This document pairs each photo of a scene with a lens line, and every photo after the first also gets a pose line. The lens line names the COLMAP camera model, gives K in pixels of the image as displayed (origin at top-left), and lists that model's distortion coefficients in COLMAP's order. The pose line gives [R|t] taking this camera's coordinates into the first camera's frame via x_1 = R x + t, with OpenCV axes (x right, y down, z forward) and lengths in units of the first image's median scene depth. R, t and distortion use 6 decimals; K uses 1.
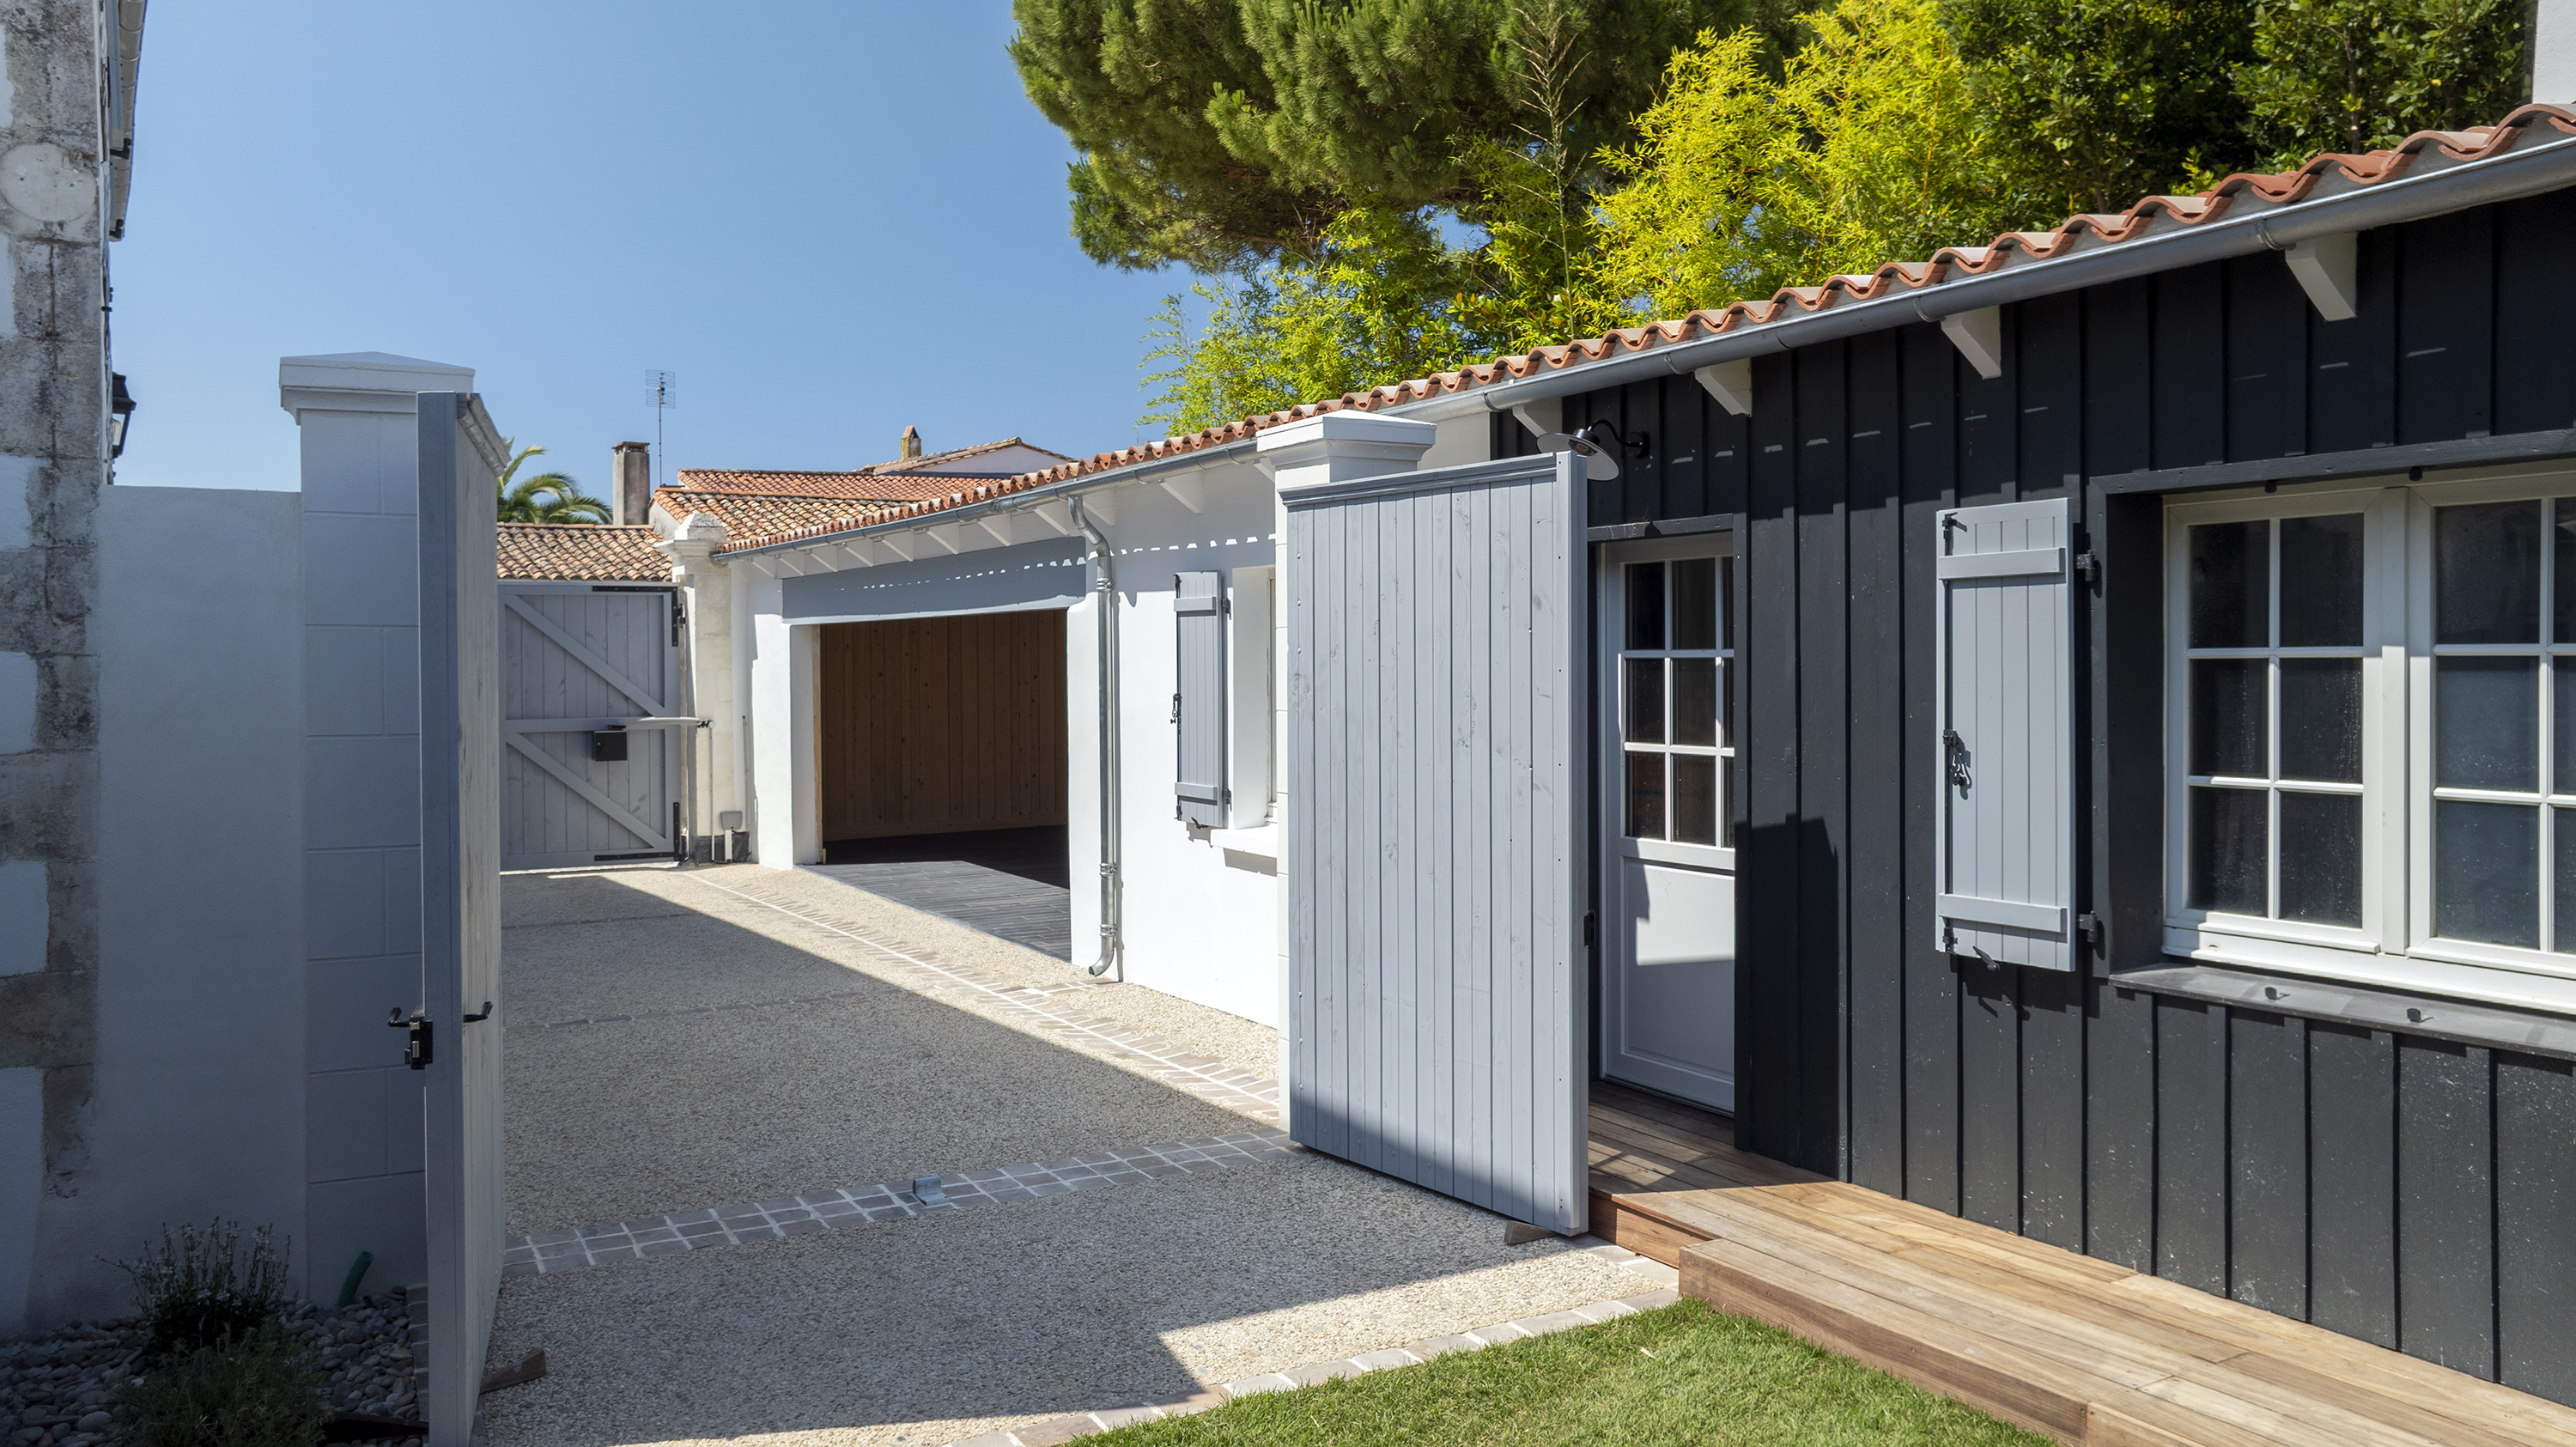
lens RADIAL K [[1866.3, 0, 1349.0], [0, 1866.3, 682.1], [0, 0, 1]] dist [-0.020709, 0.023282]
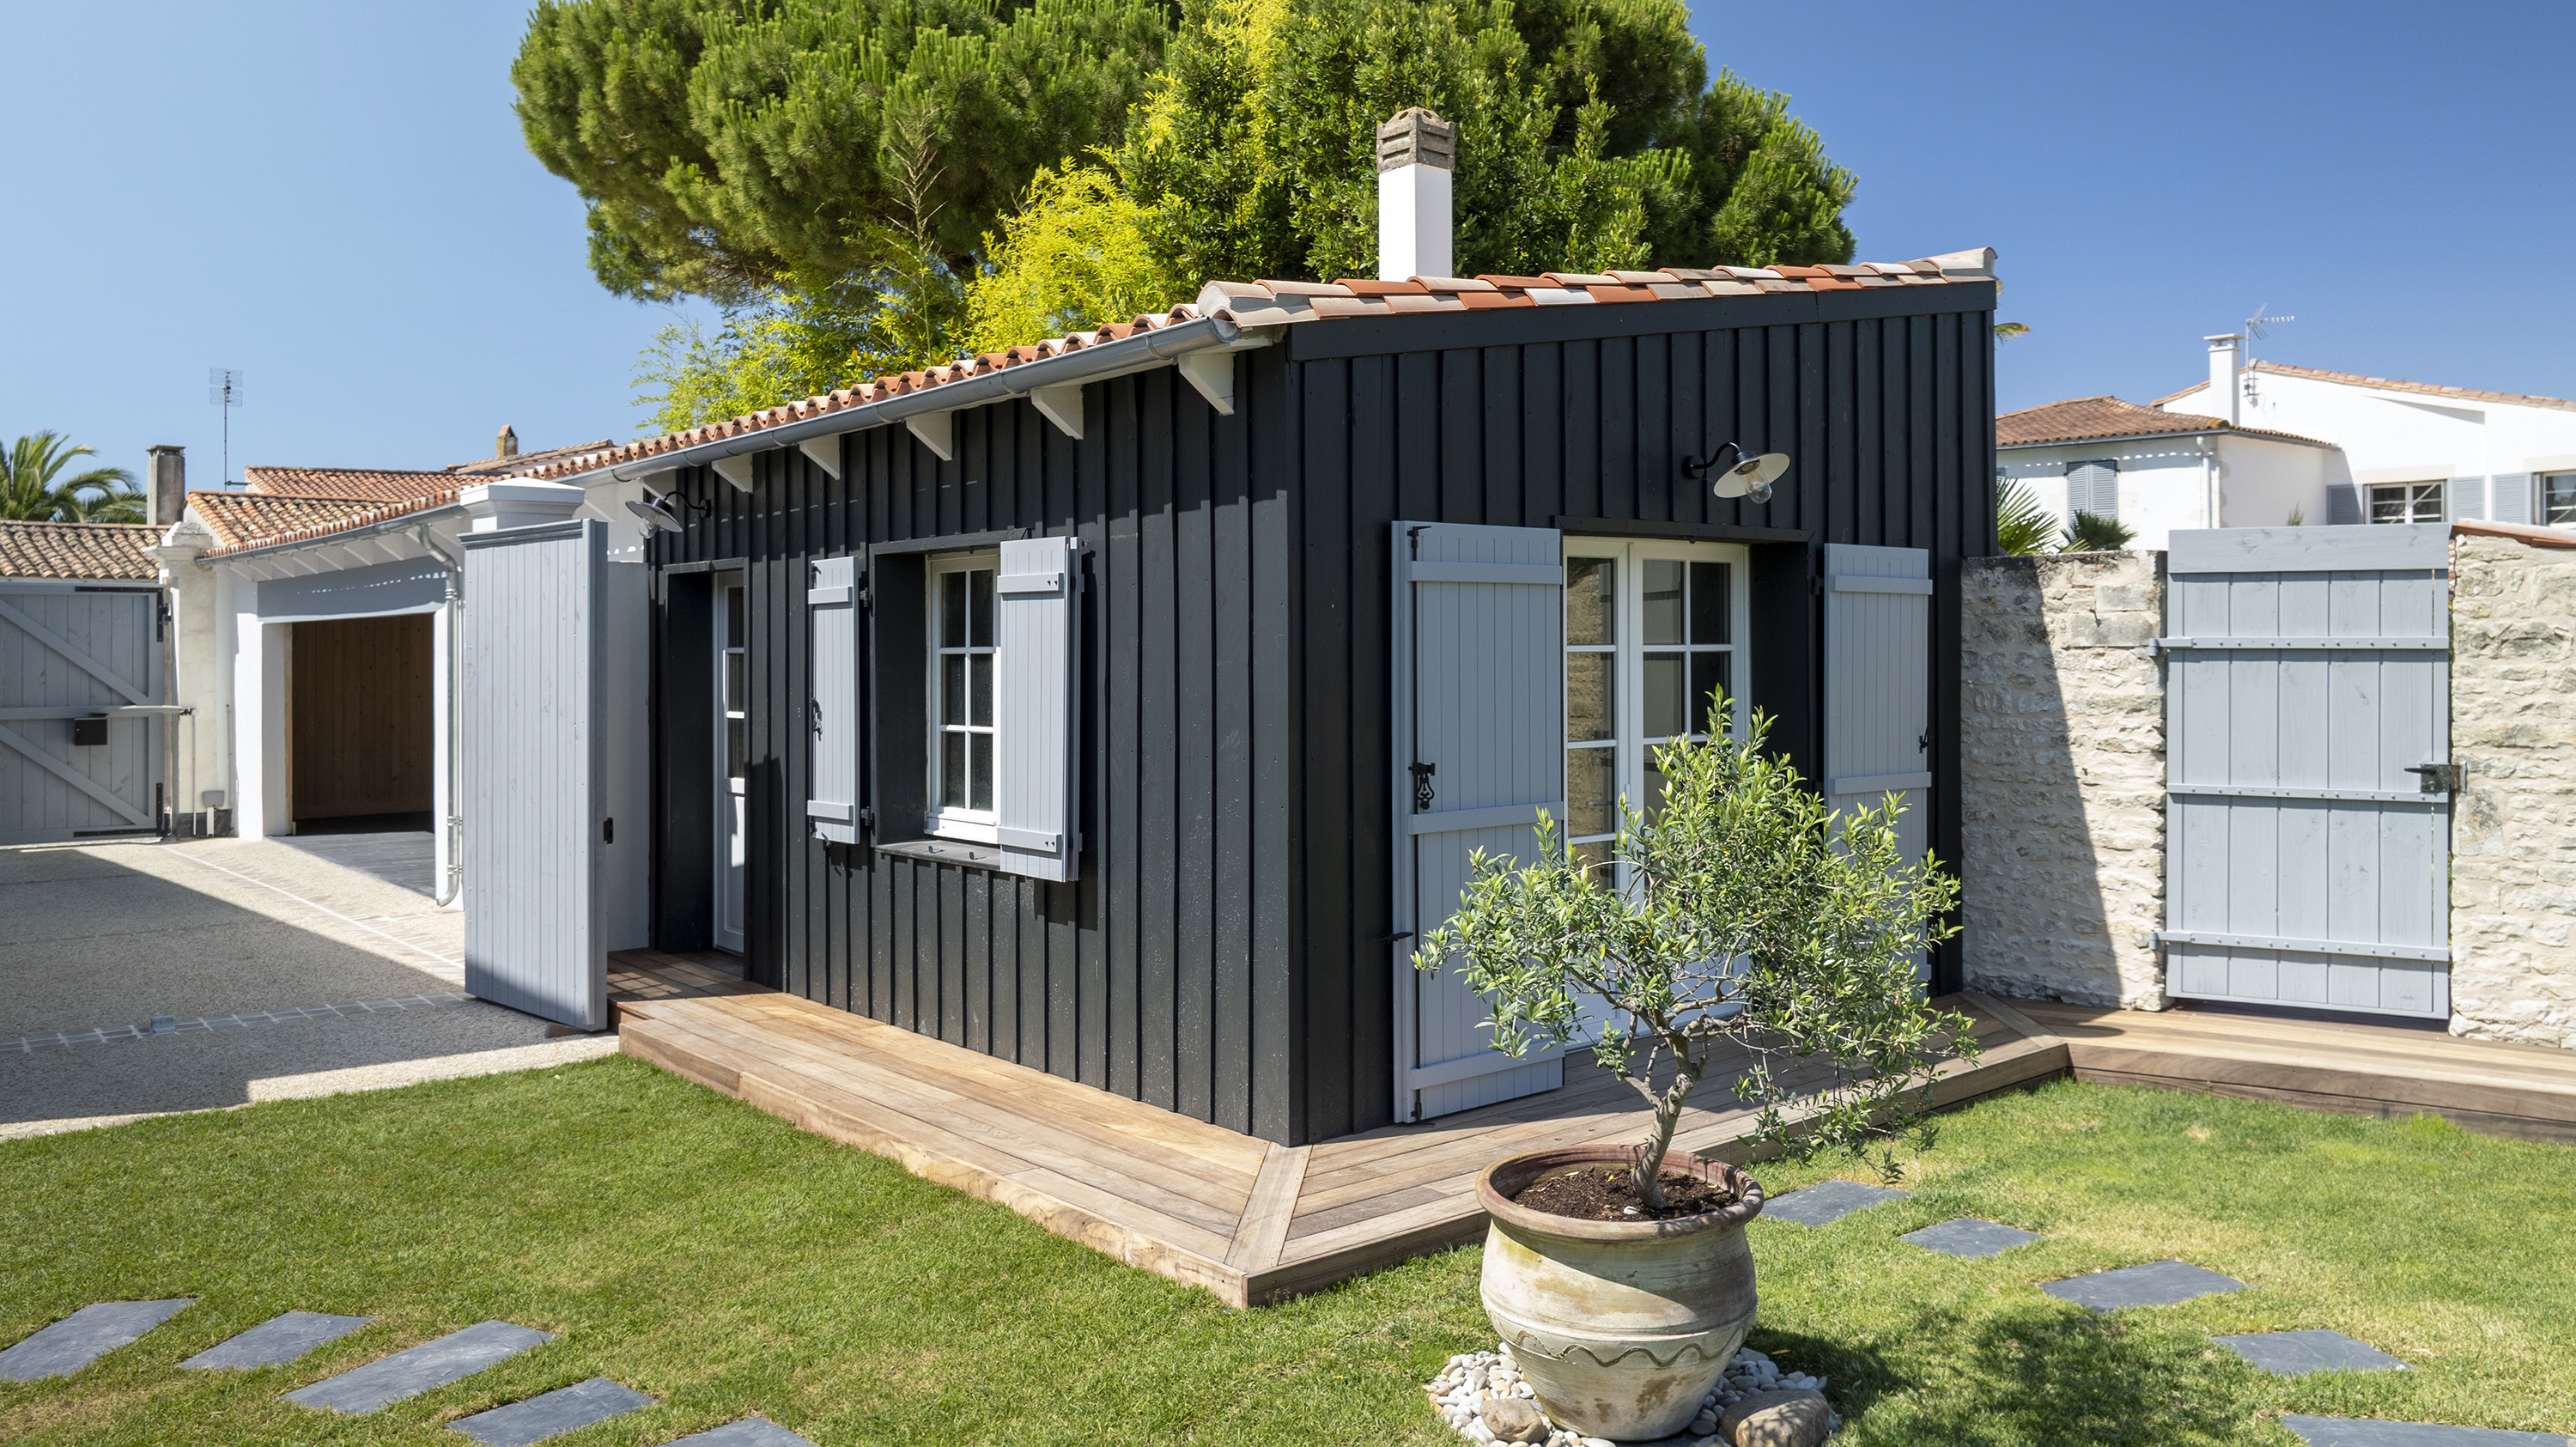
lens RADIAL K [[1866.3, 0, 1354.2], [0, 1866.3, 626.2], [0, 0, 1]] dist [-0.020709, 0.023282]
pose [[0.986837, 0.004498, 0.161658, 0.160752], [0.000061, 0.999603, -0.028185, 0.002822], [-0.161720, 0.027824, 0.986444, -0.202639]]
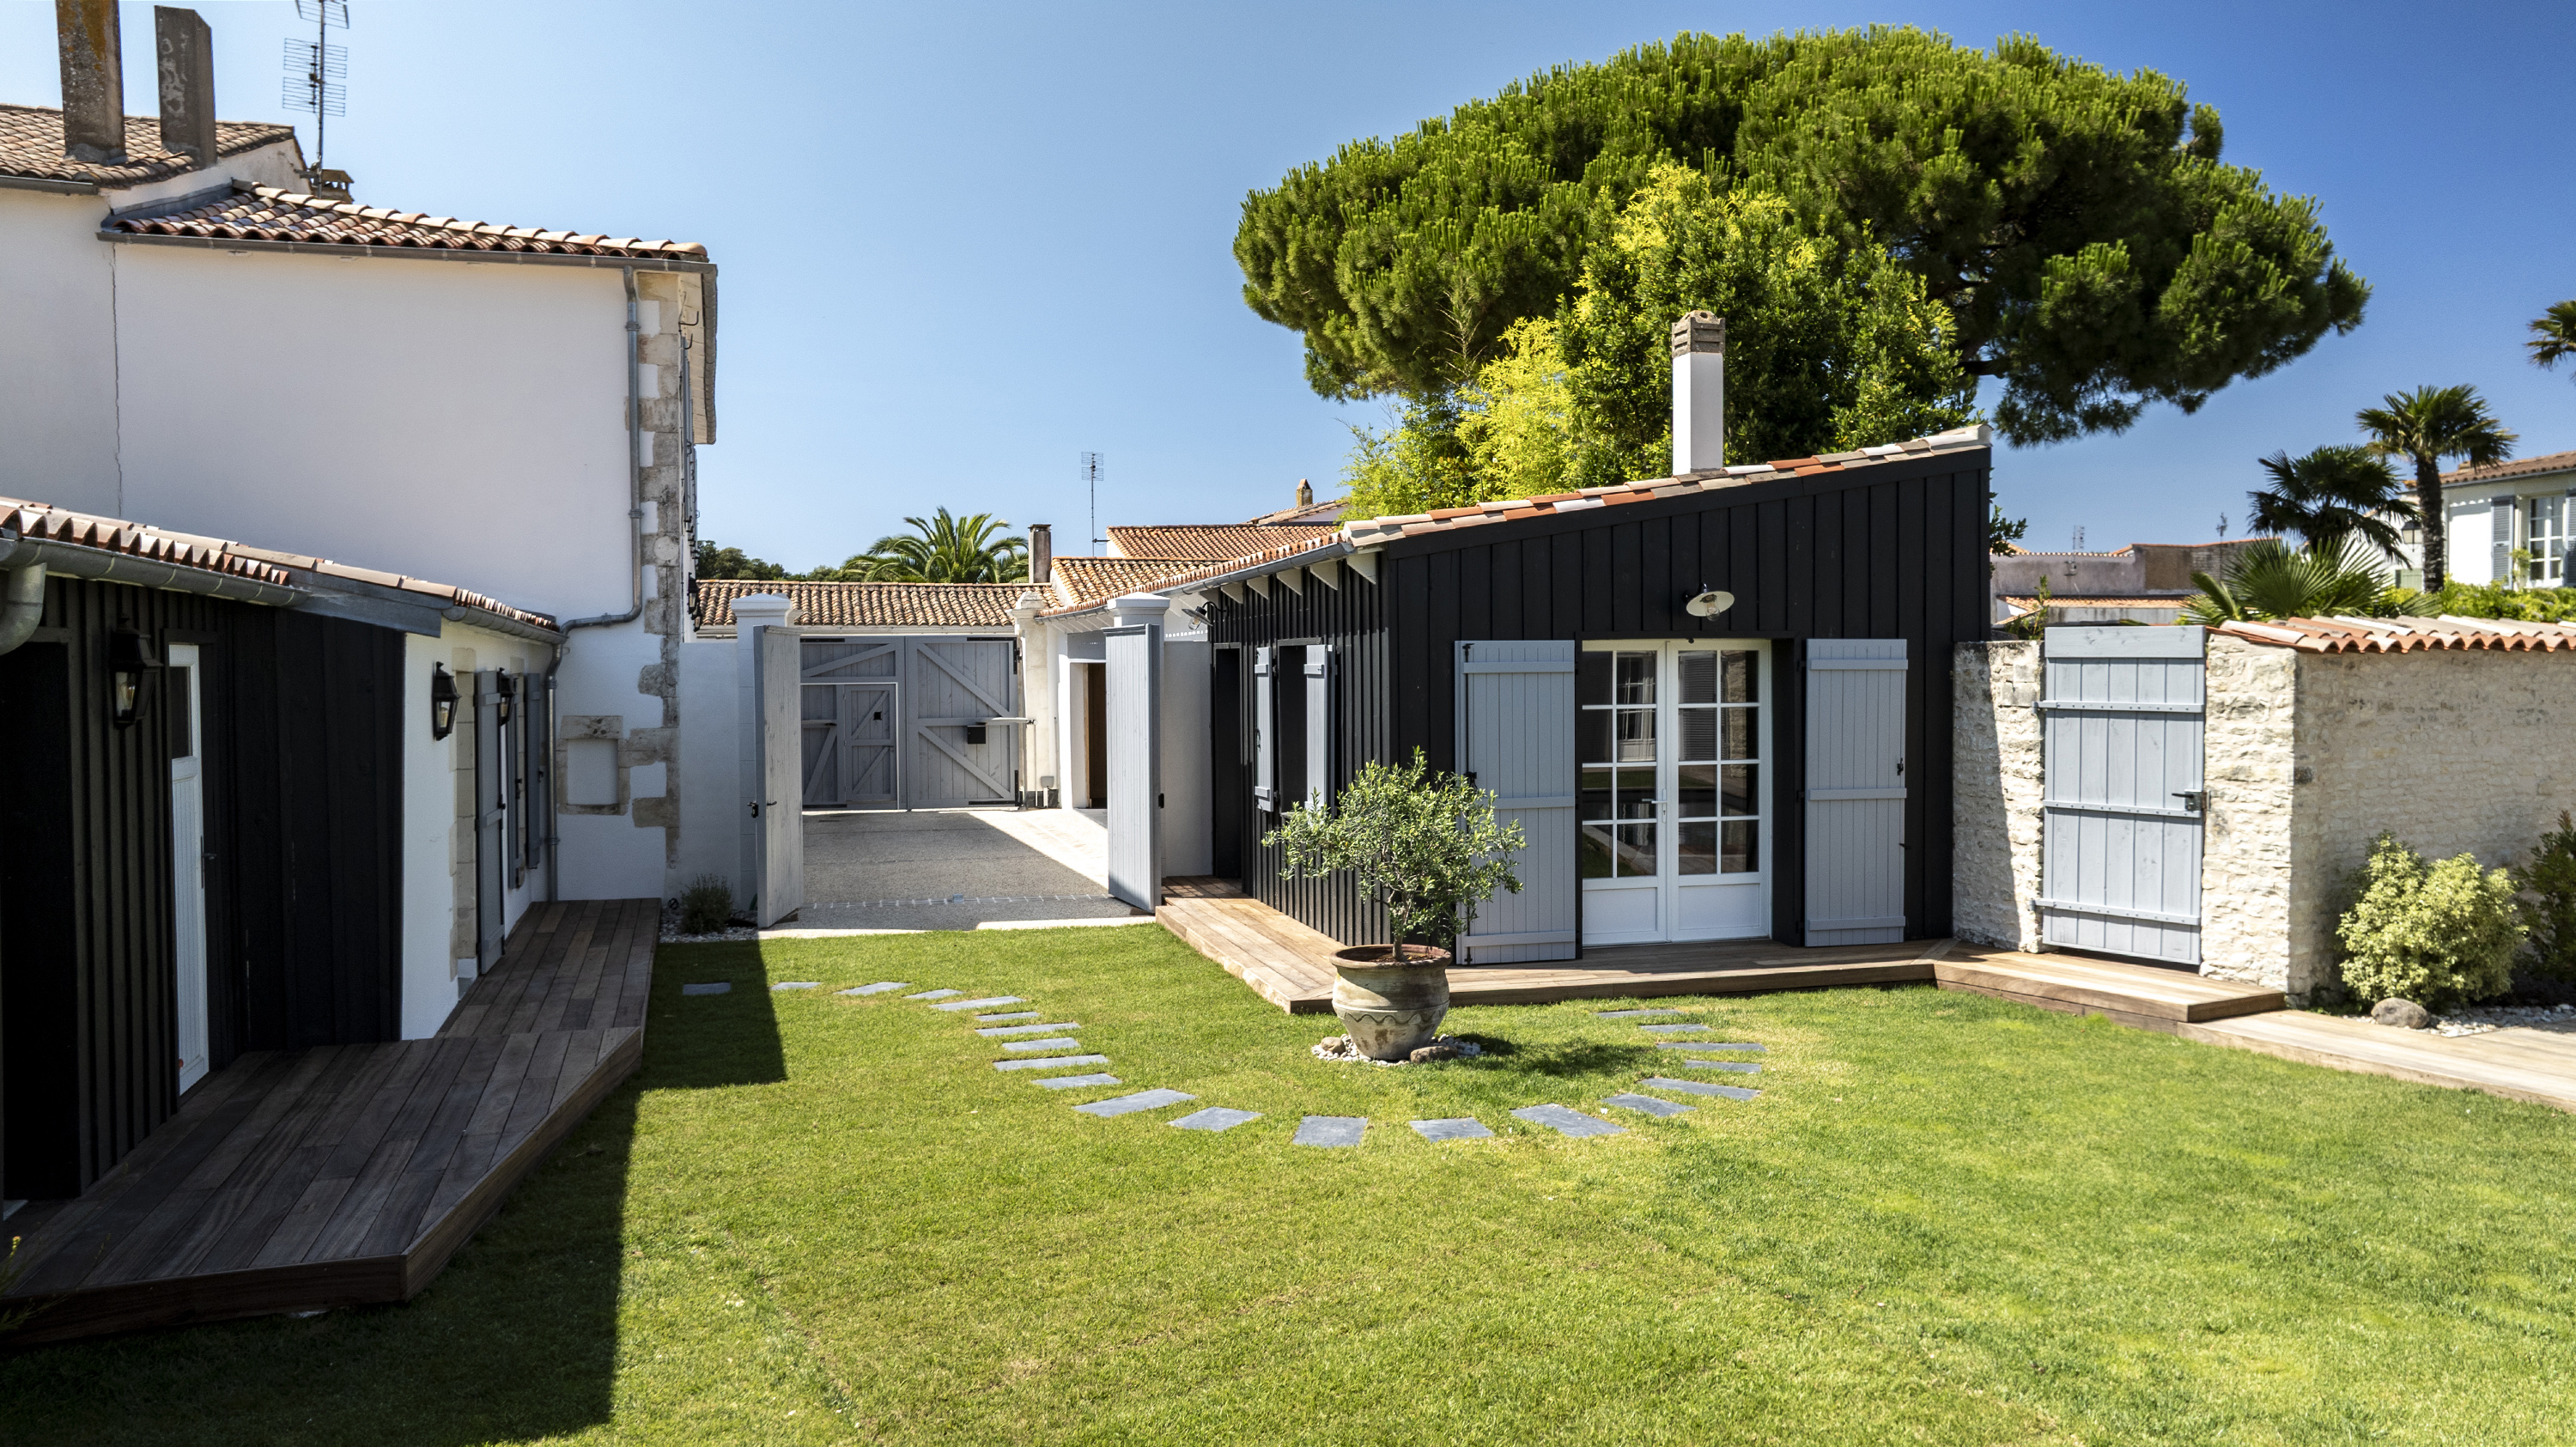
lens RADIAL K [[1866.3, 0, 1318.6], [0, 1866.3, 748.1], [0, 0, 1]] dist [-0.020709, 0.023282]
pose [[0.957967, 0.013613, -0.286556, 0.366913], [-0.003913, 0.999401, 0.034394, -0.011917], [0.286852, -0.031827, 0.957446, -0.495358]]
